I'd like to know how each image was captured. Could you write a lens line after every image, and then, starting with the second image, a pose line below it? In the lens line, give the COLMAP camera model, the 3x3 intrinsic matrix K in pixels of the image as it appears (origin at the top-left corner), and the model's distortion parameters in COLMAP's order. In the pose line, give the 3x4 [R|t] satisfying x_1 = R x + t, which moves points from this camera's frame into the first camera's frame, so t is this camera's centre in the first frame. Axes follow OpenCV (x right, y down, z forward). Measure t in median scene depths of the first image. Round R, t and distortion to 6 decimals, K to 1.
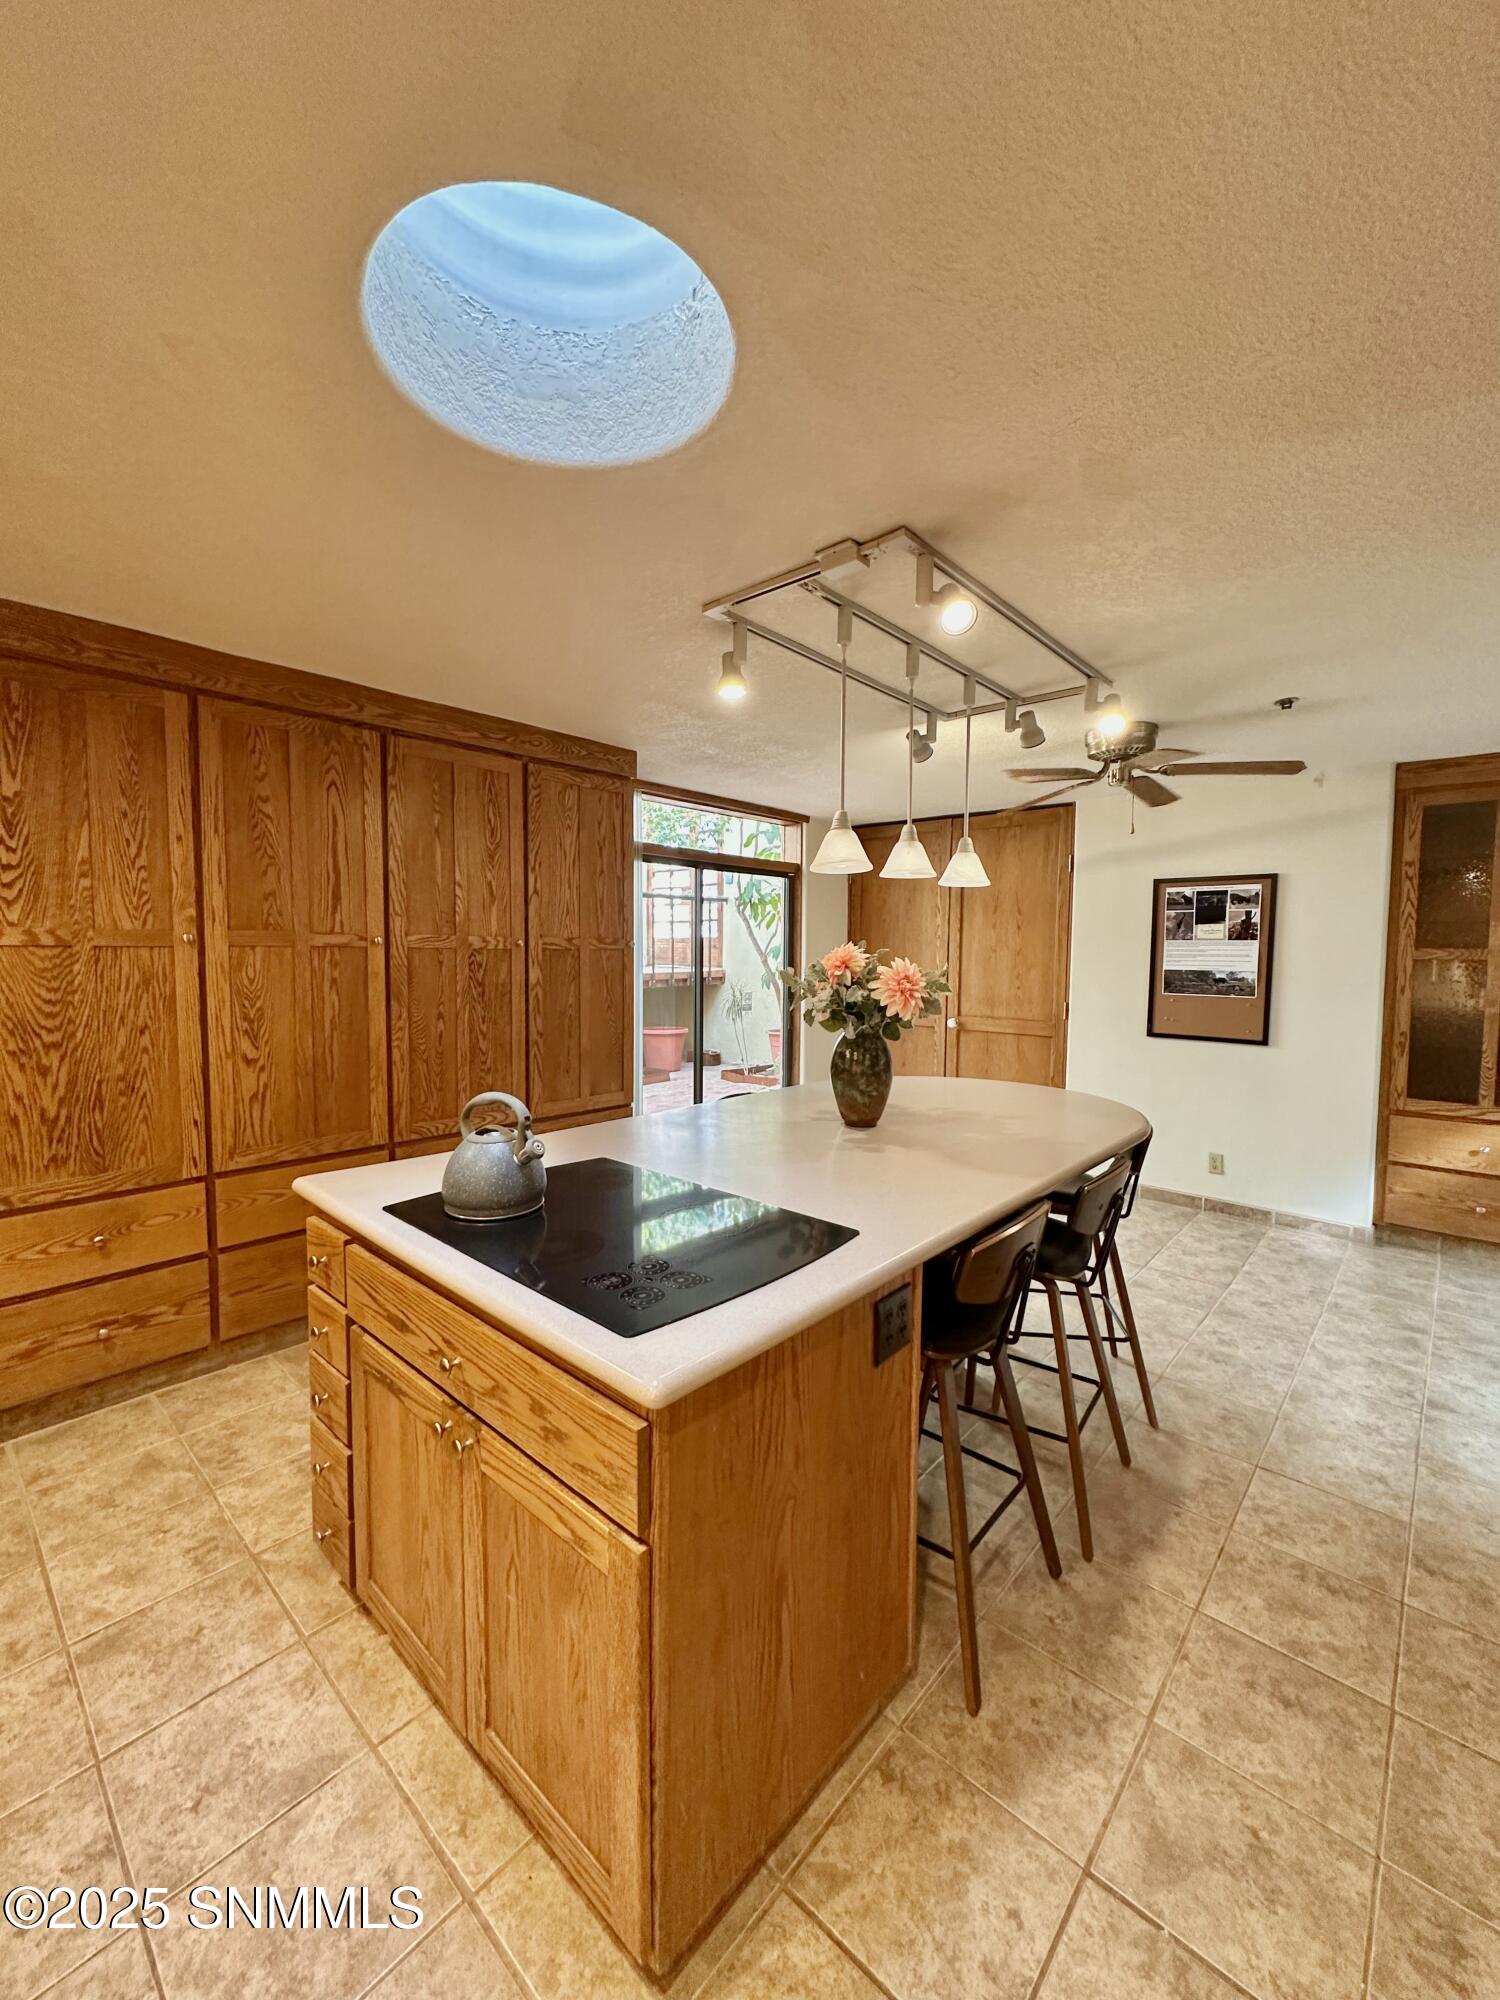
lens RADIAL K [[788.2, 0, 753.5], [0, 788.2, 995.2], [0, 0, 1]] dist [-0.004609, -0.000153]
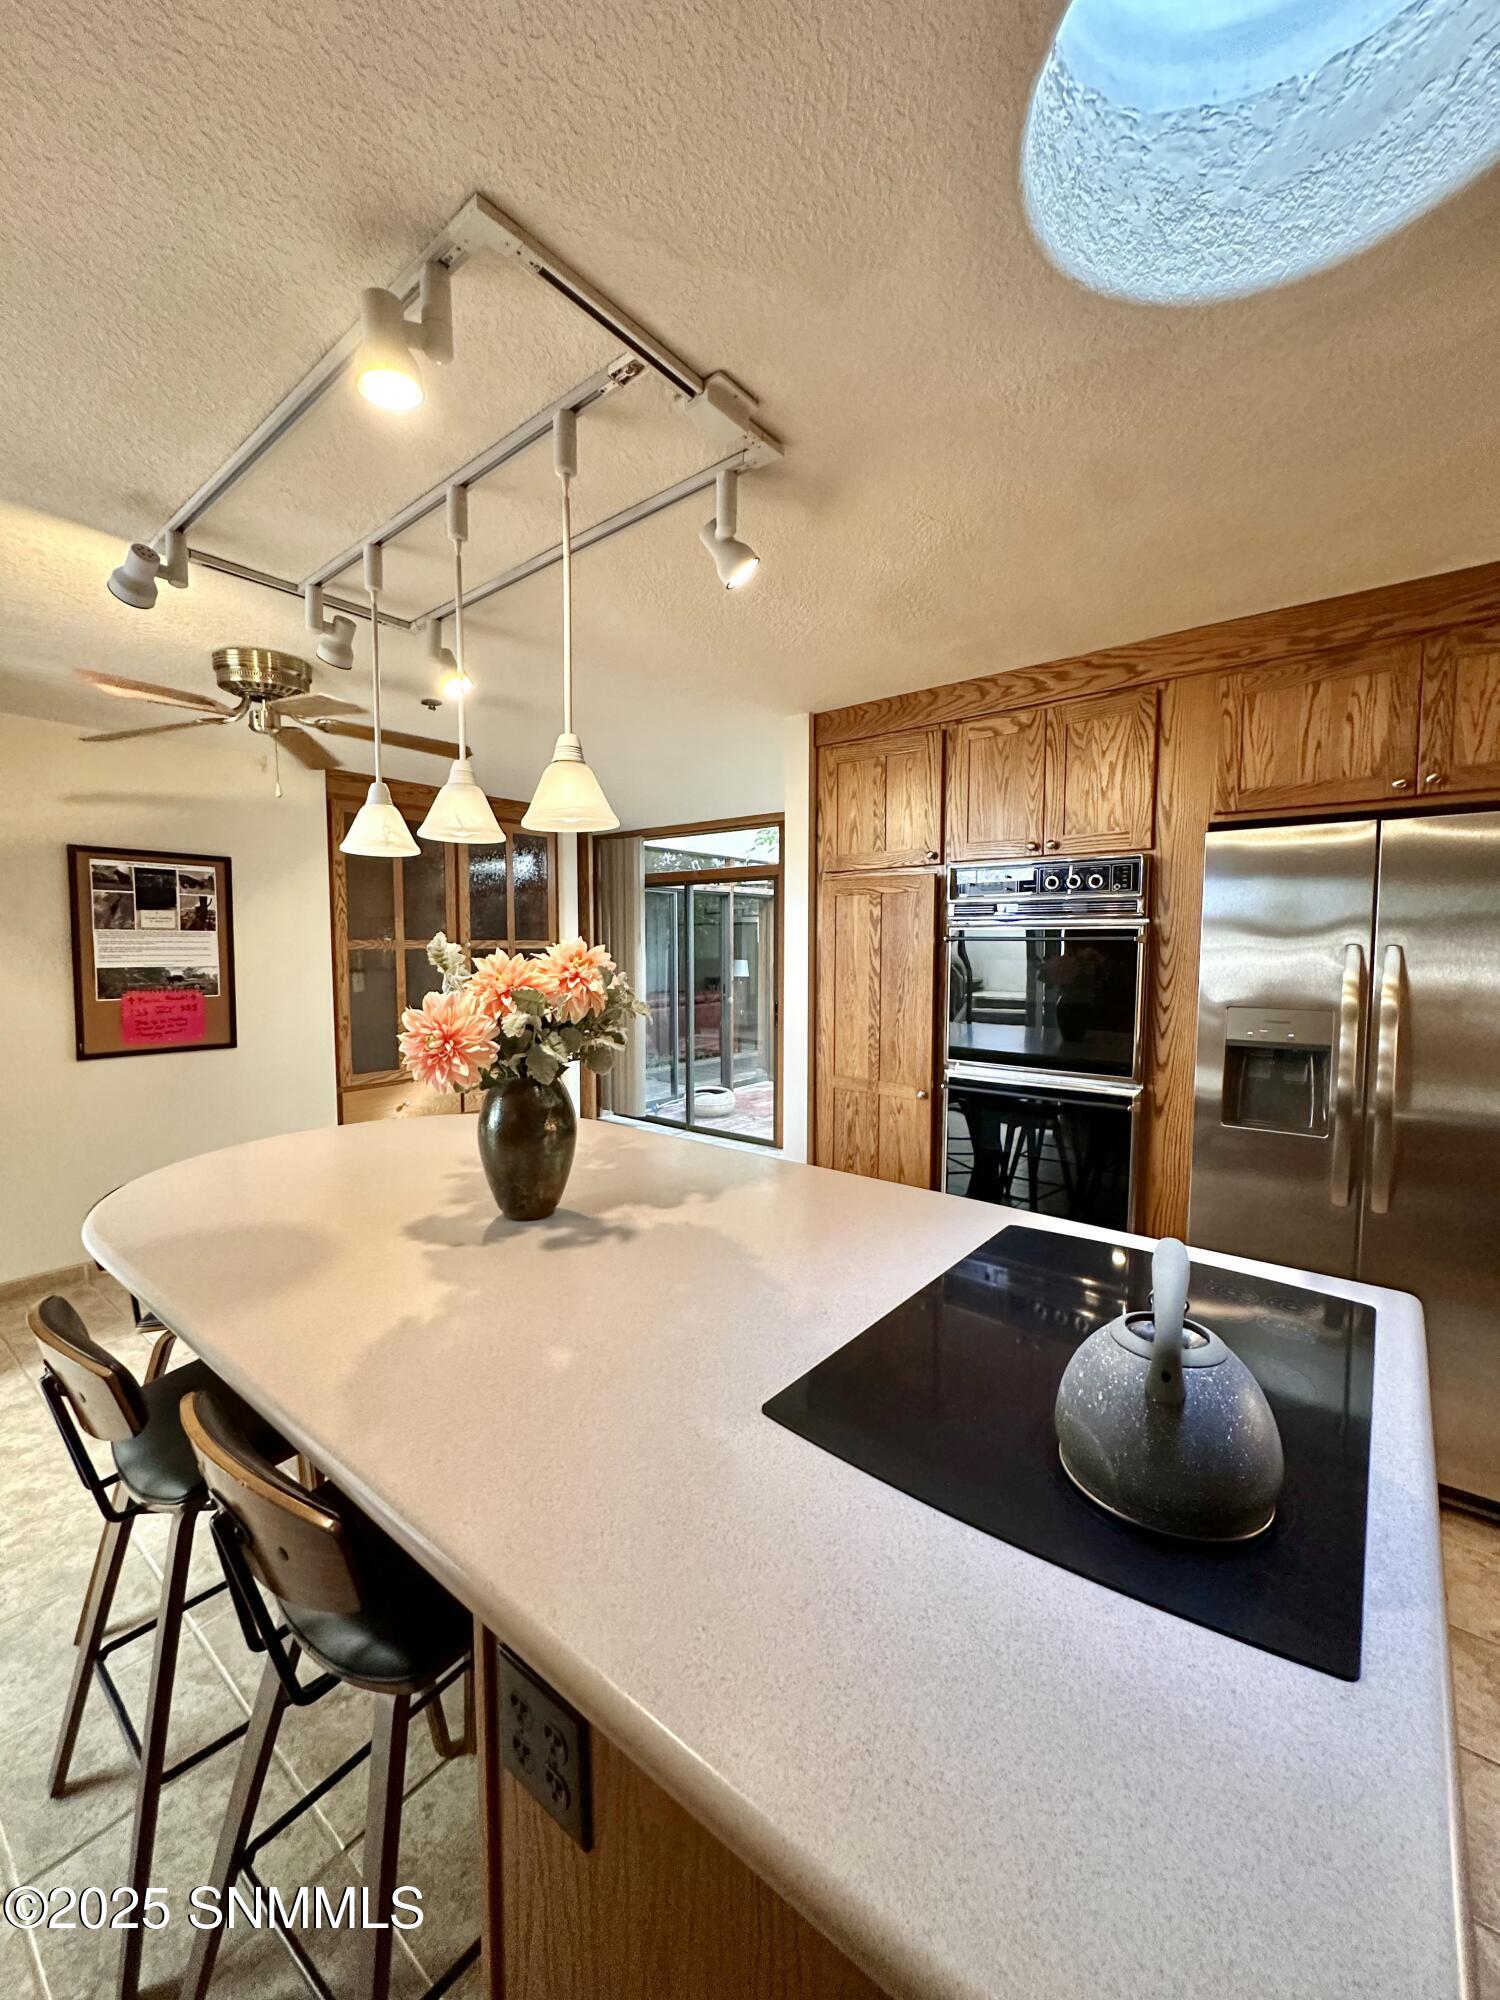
lens RADIAL K [[788.2, 0, 751.9], [0, 788.2, 1005.1], [0, 0, 1]] dist [-0.004609, -0.000153]
pose [[-0.071032, -0.083471, 0.993975, -0.282396], [0.052490, 0.994799, 0.087291, -0.032373], [-0.996092, 0.058374, -0.066281, 0.461011]]
